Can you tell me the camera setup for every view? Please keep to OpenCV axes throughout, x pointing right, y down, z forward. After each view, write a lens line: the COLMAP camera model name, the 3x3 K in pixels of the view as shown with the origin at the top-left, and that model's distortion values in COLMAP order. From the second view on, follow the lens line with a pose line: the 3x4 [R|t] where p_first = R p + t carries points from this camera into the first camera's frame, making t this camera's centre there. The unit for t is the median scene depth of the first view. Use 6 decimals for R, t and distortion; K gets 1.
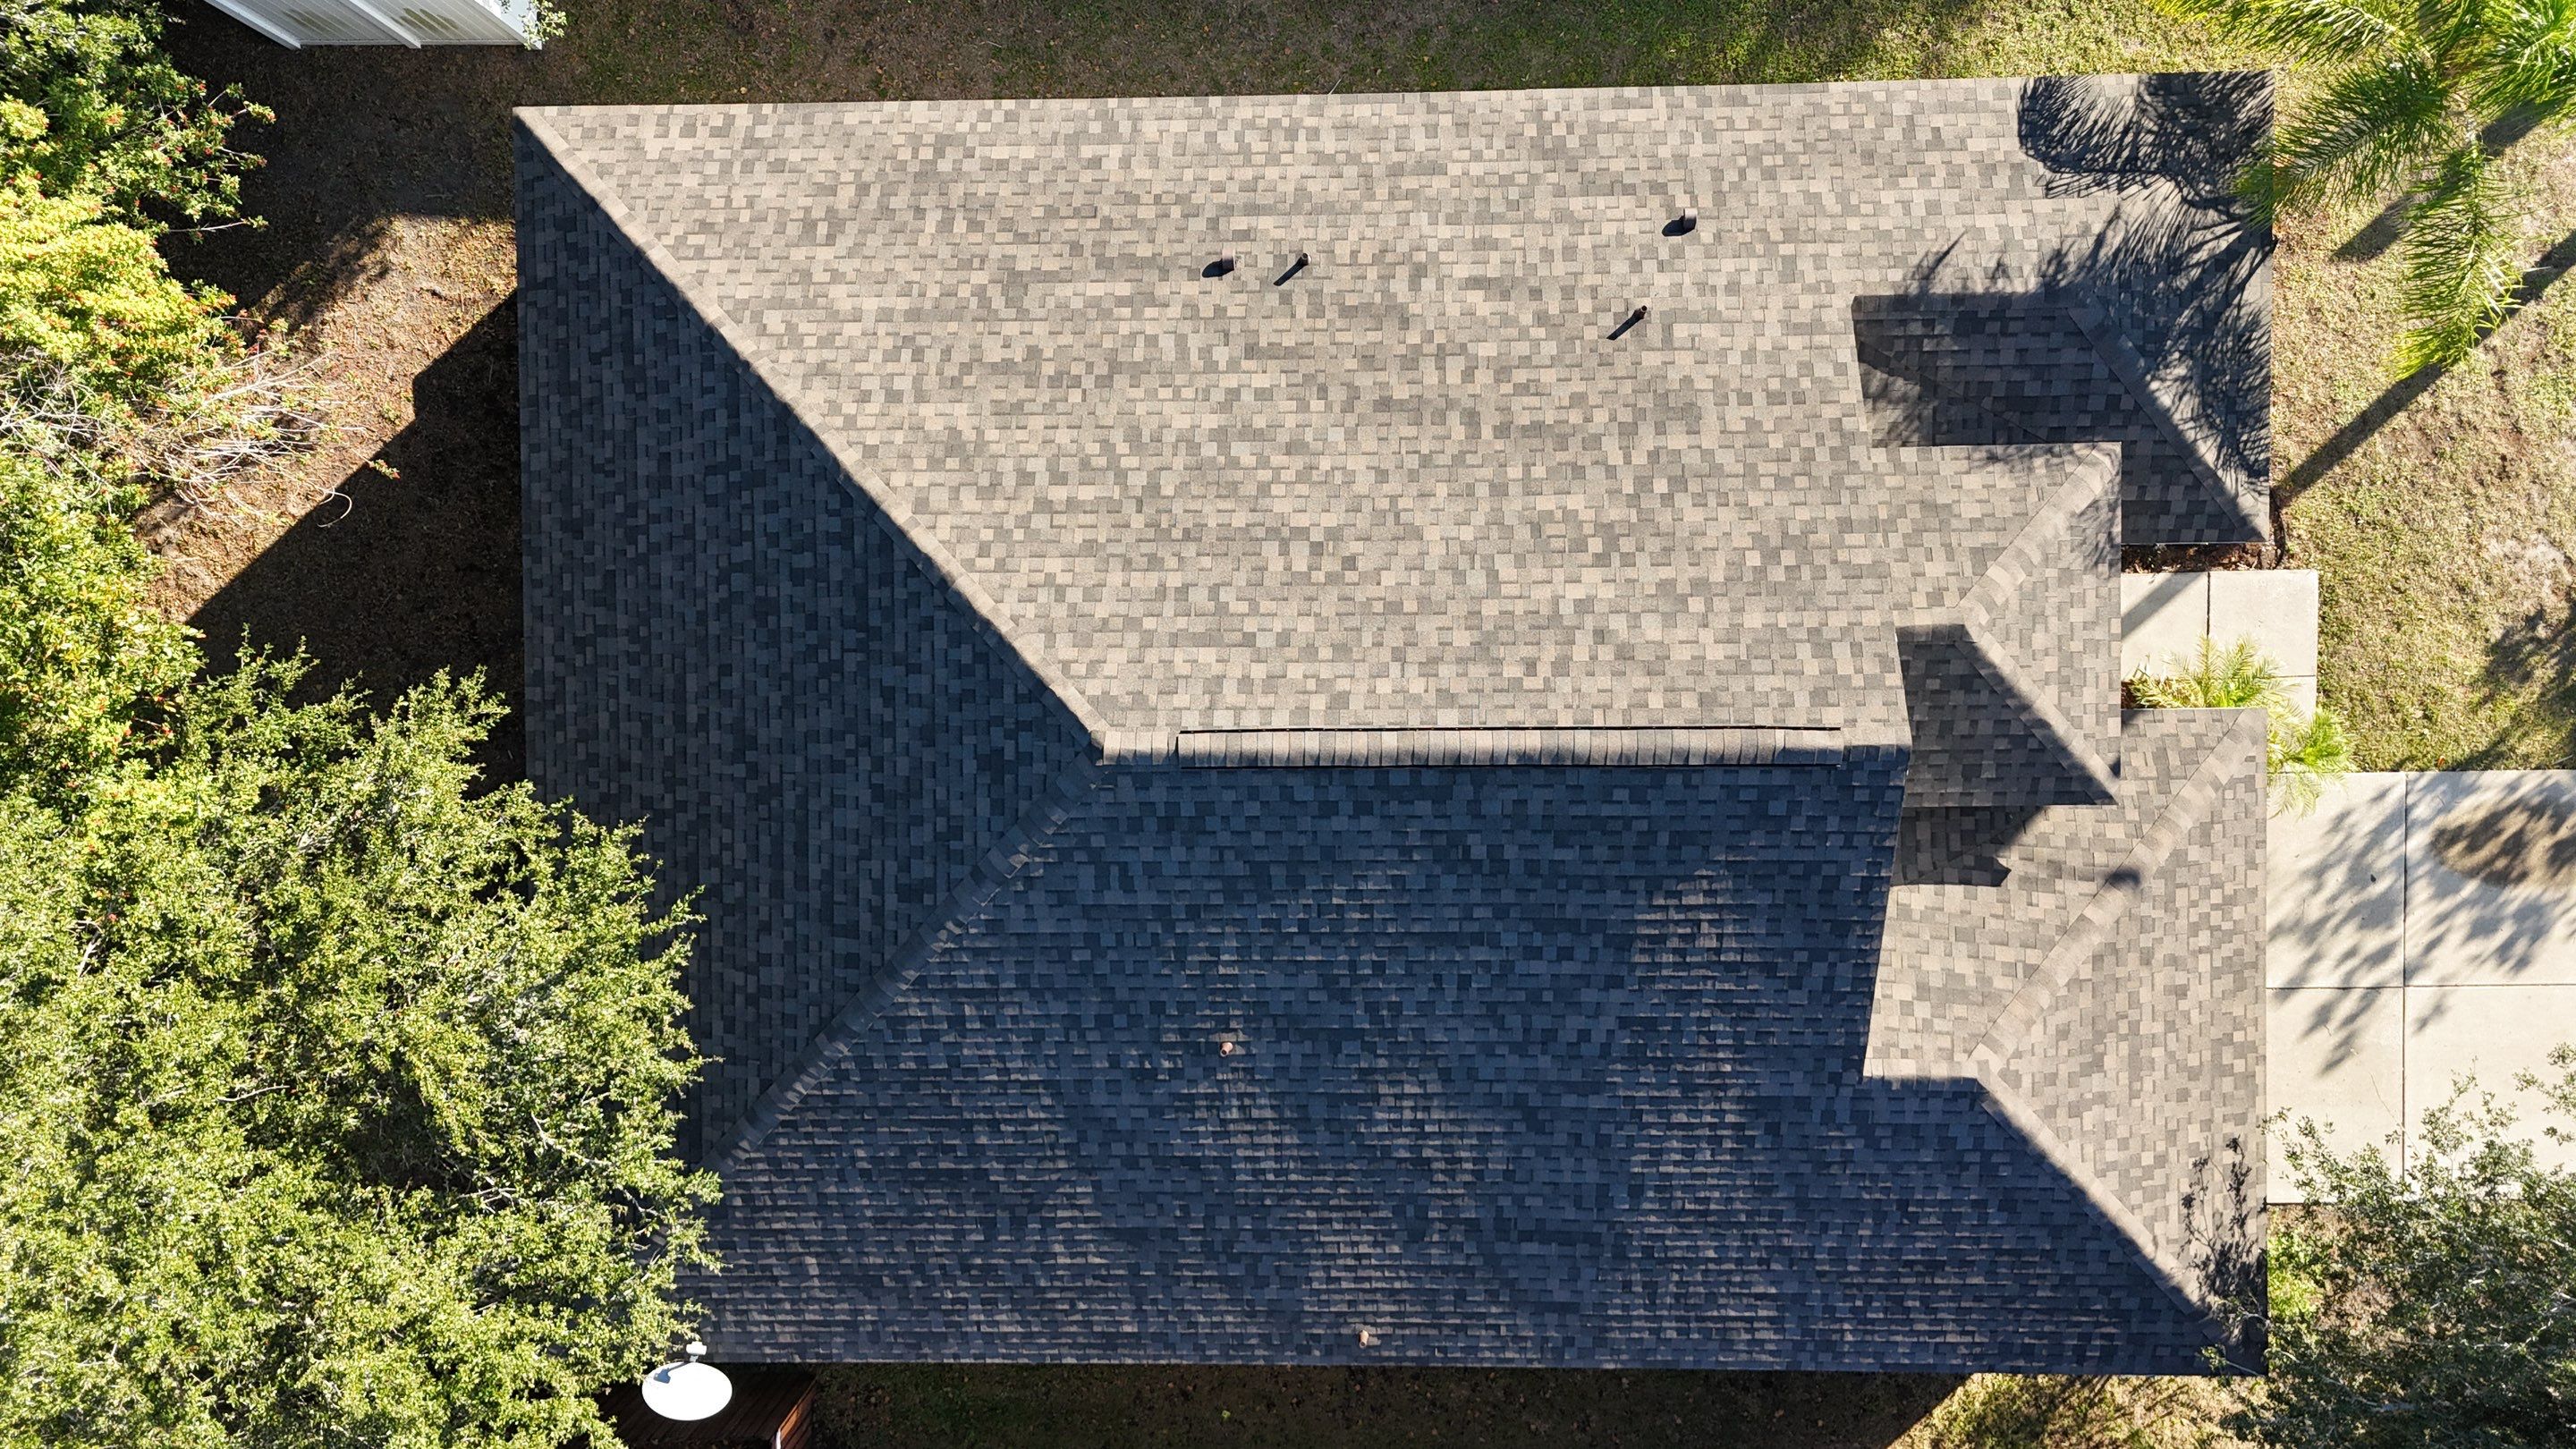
lens RADIAL K [[1945.5, 0, 1285.6], [0, 1945.5, 718.3], [0, 0, 1]] dist [0.120428, -0.018521]
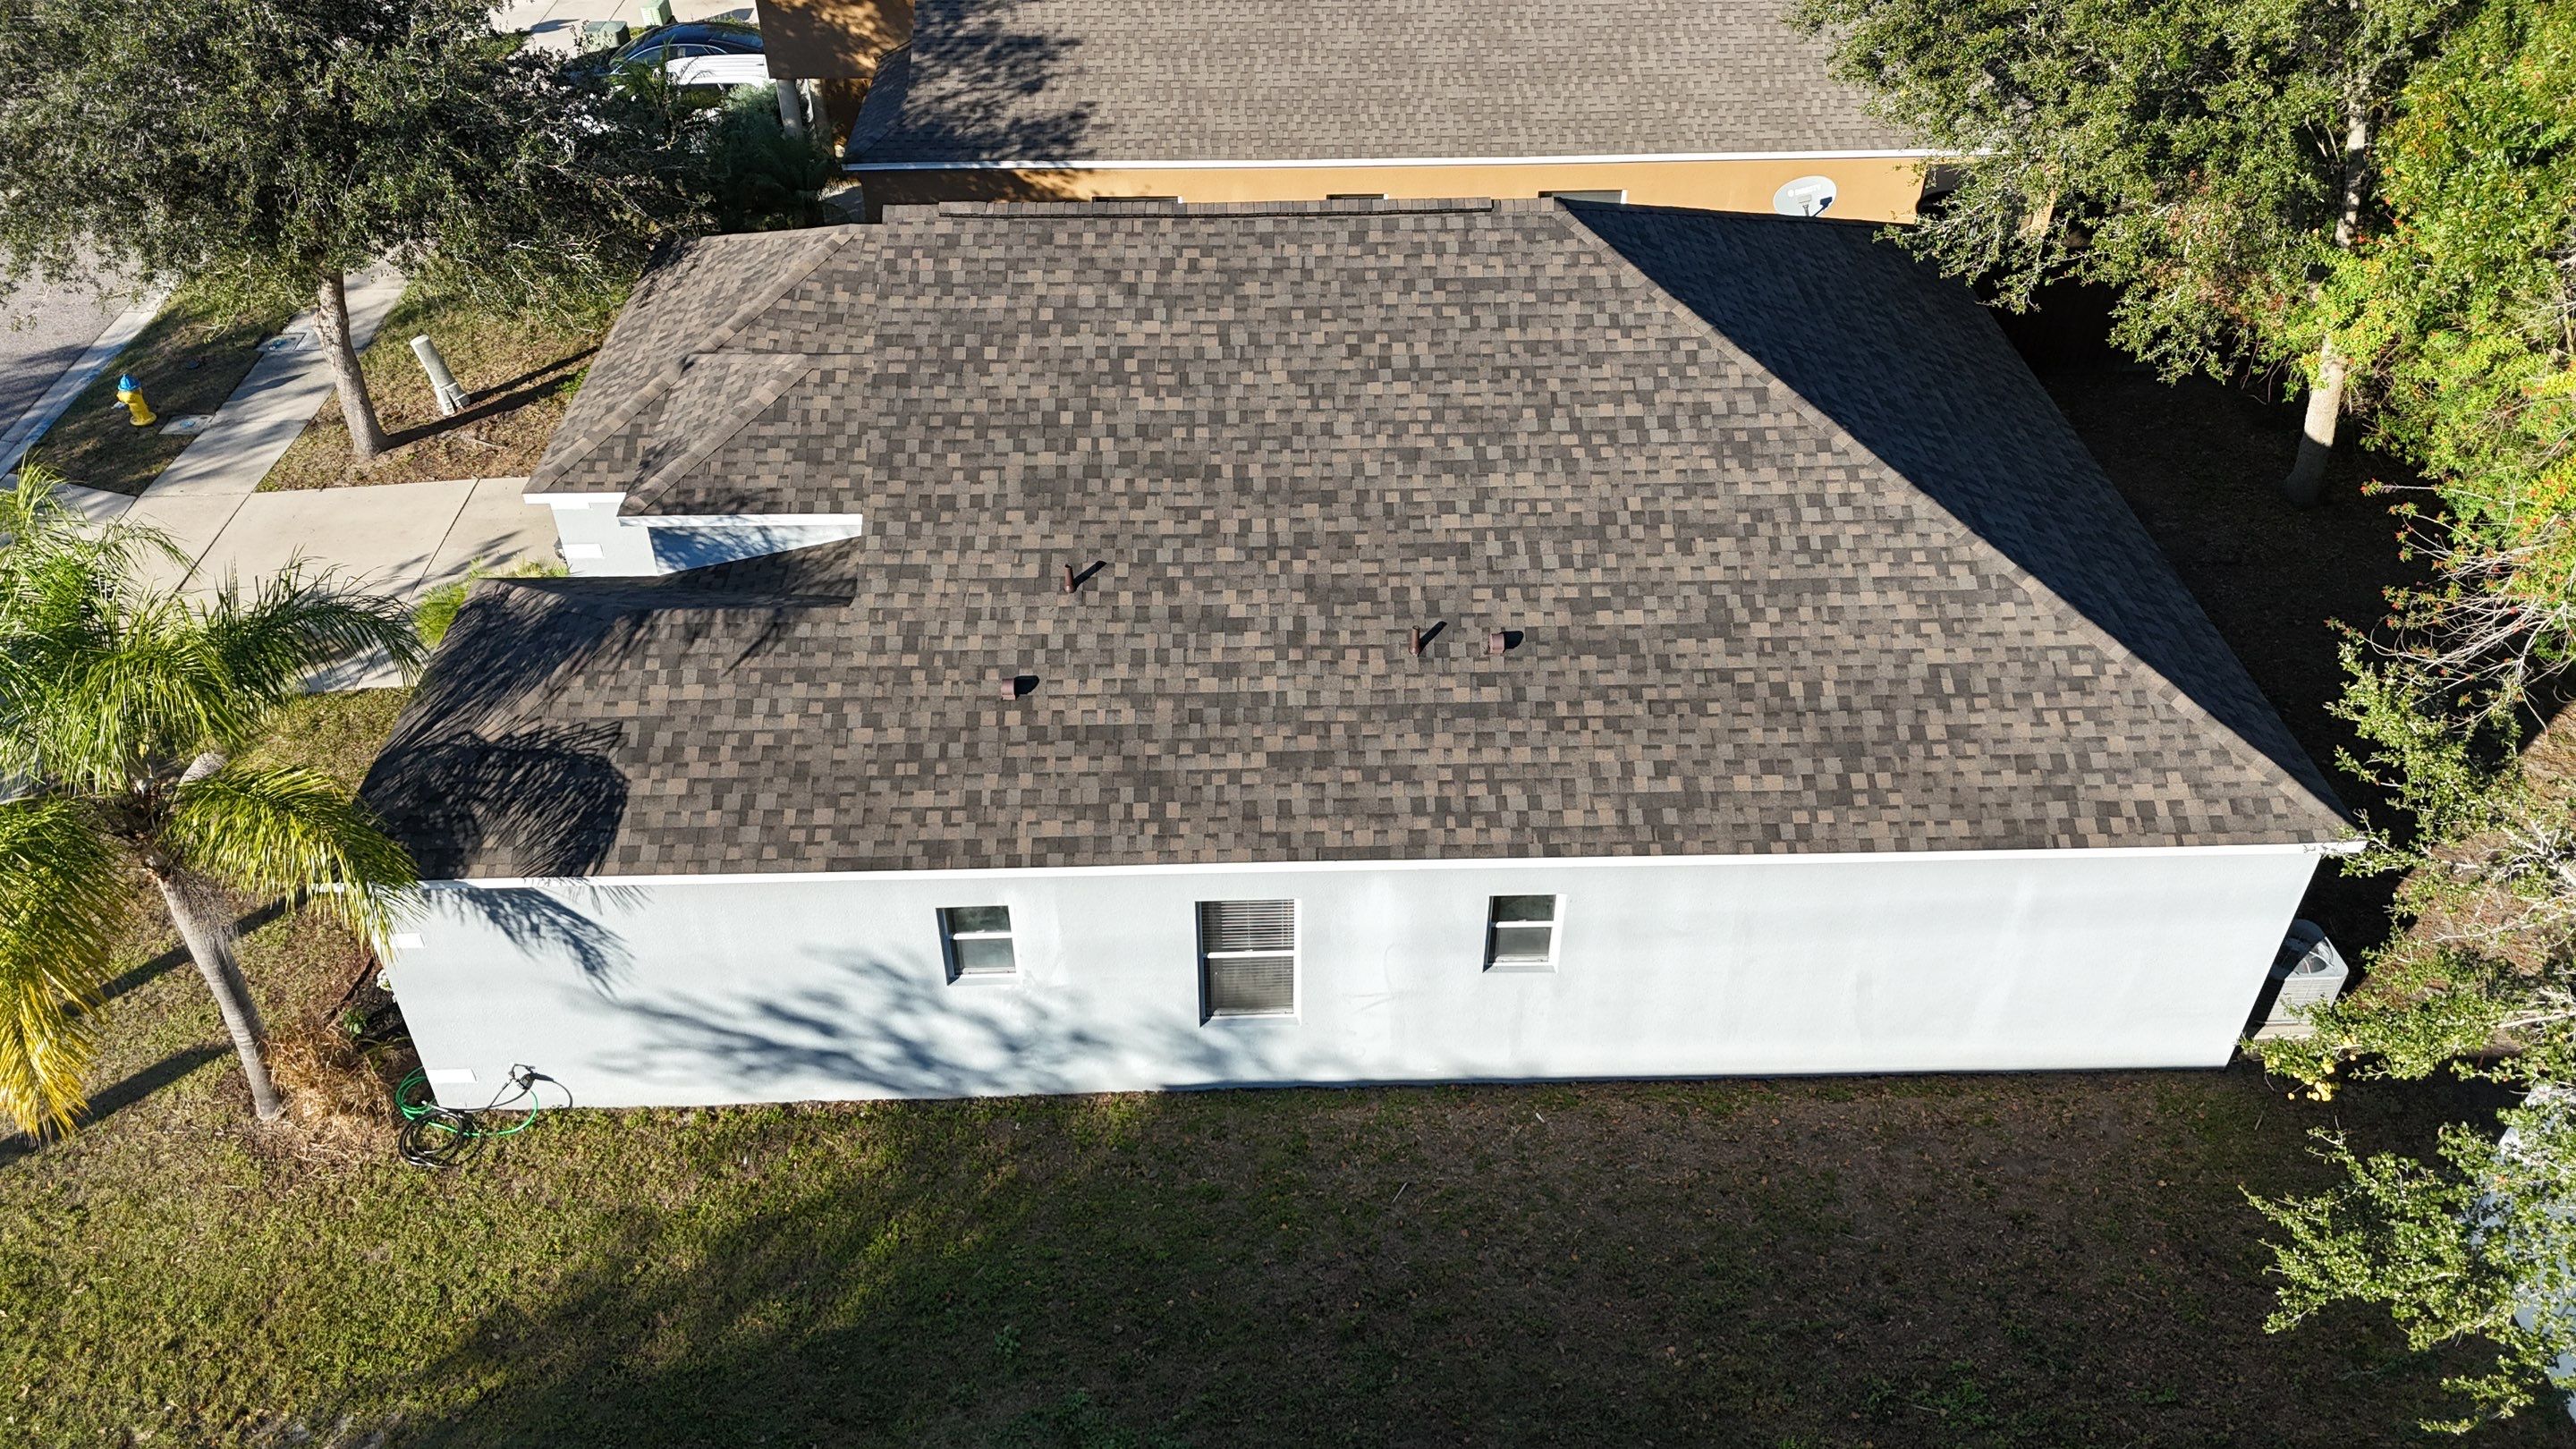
lens RADIAL K [[1945.5, 0, 1280.5], [0, 1945.5, 724.9], [0, 0, 1]] dist [0.120428, -0.018521]
pose [[-0.999057, 0.043380, 0.001910, 0.077780], [-0.025340, -0.618170, 0.785636, -1.026342], [0.035262, 0.784846, 0.618687, 0.460717]]
